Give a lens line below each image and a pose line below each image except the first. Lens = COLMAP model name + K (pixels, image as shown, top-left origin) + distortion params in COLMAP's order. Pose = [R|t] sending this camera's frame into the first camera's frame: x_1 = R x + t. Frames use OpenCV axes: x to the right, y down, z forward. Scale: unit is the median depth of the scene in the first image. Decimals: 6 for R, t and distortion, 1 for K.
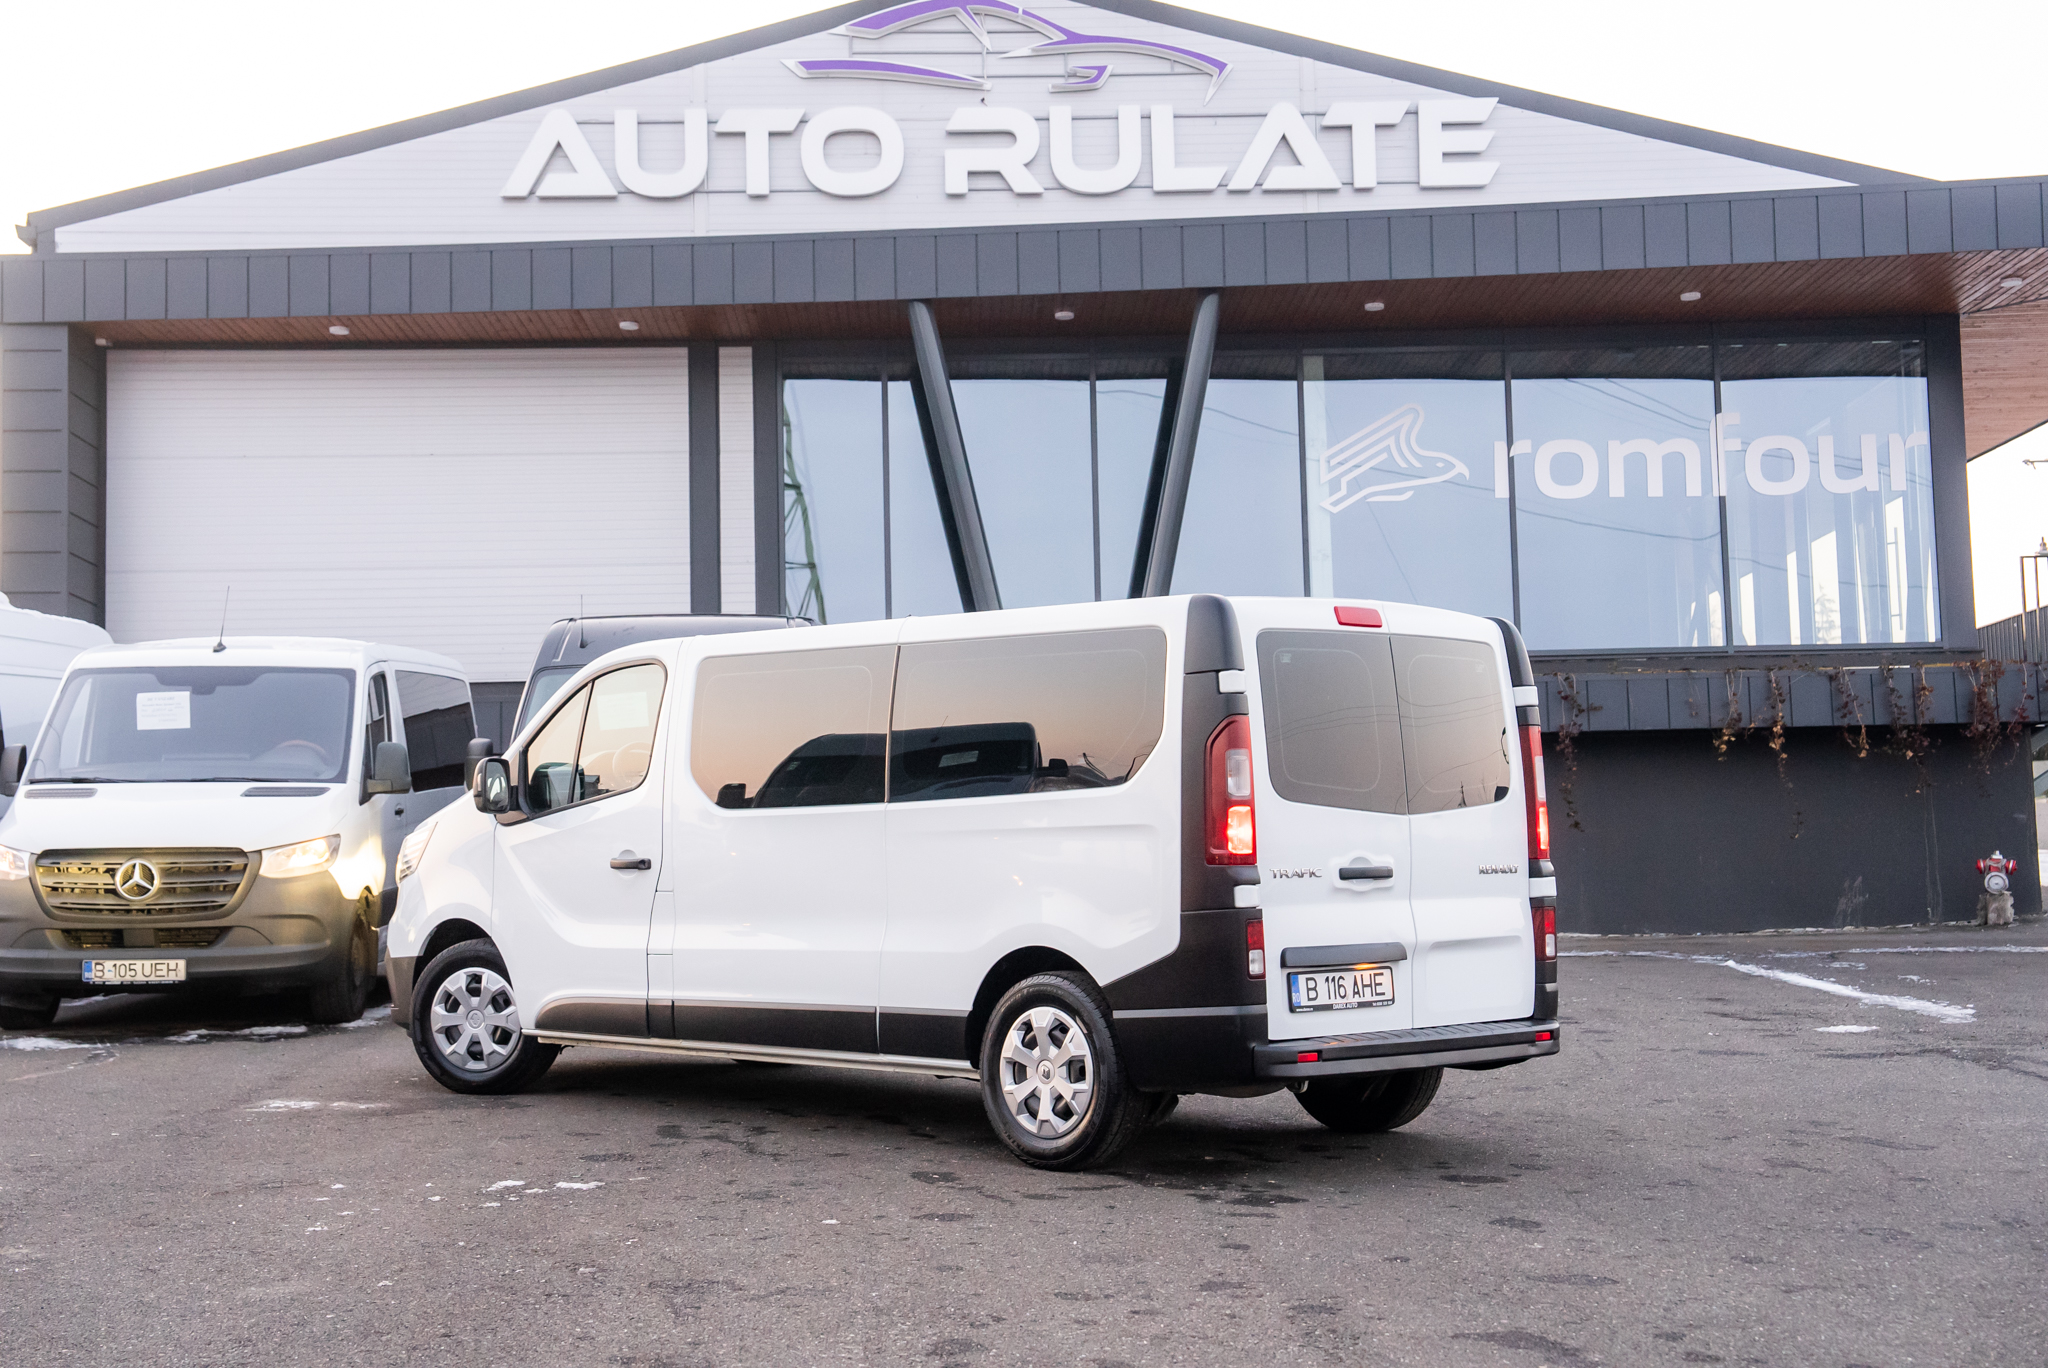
lens RADIAL K [[2908.8, 0, 1017.9], [0, 2908.8, 685.3], [0, 0, 1]] dist [0.173182, 0.000000]
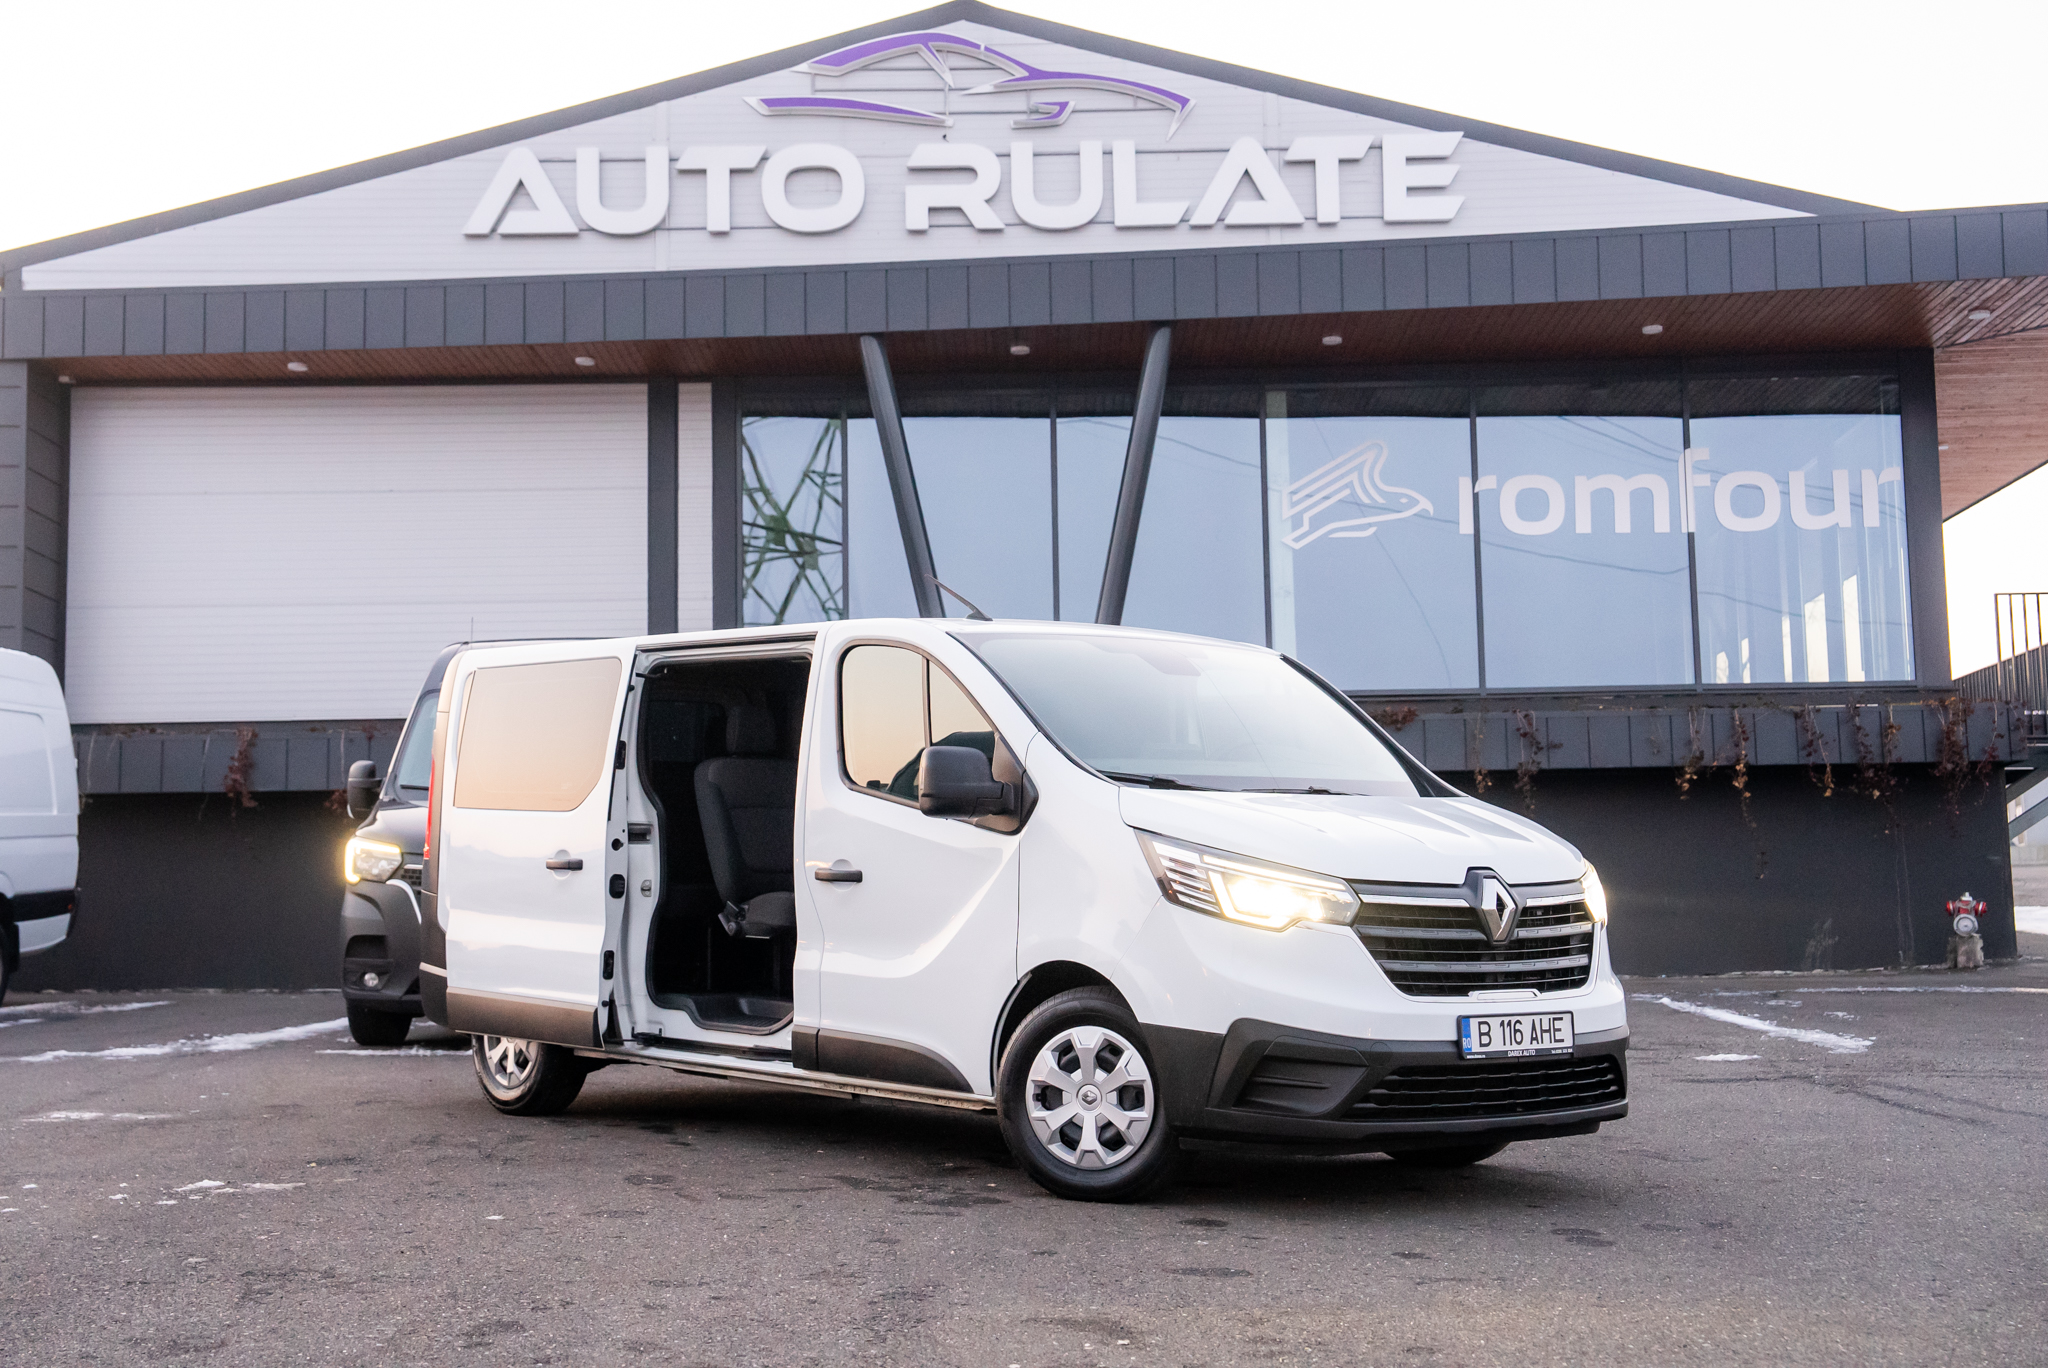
lens RADIAL K [[2908.8, 0, 1023.1], [0, 2908.8, 684.0], [0, 0, 1]] dist [0.173182, 0.000000]
pose [[0.999269, 0.001529, -0.038198, 0.055872], [-0.002424, 0.999723, -0.023415, 0.010588], [0.038152, 0.023491, 0.998996, 0.009309]]
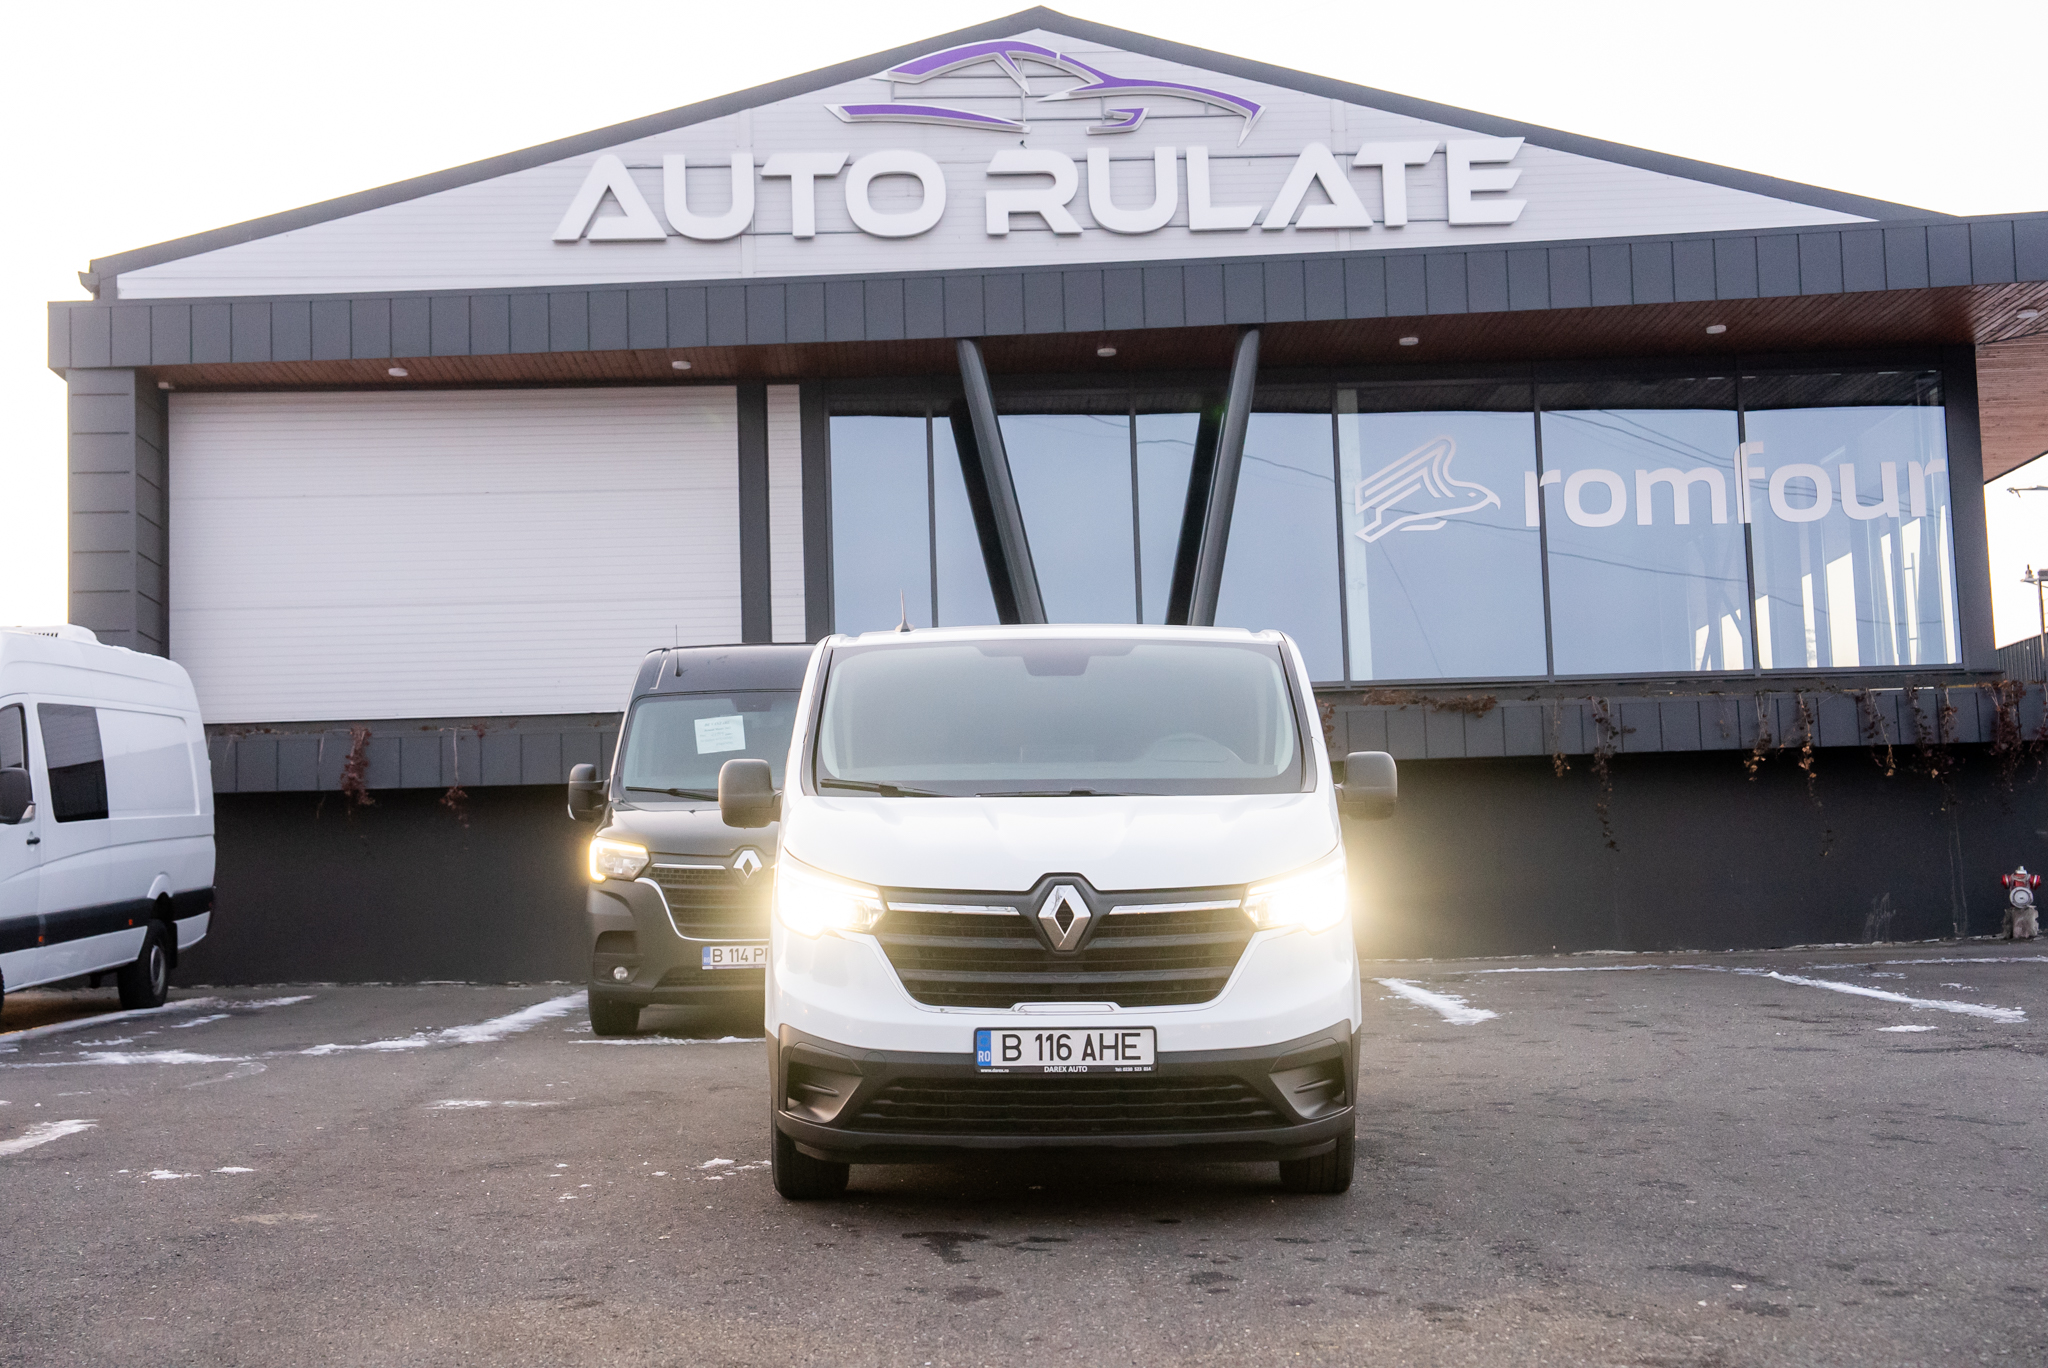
lens RADIAL K [[2962.0, 0, 1018.8], [0, 2962.0, 690.7], [0, 0, 1]] dist [0.179425, 0.000000]
pose [[0.999846, -0.008549, 0.015351, -0.032390], [0.008727, 0.999895, -0.011541, 0.004072], [-0.015250, 0.011674, 0.999816, -0.041850]]
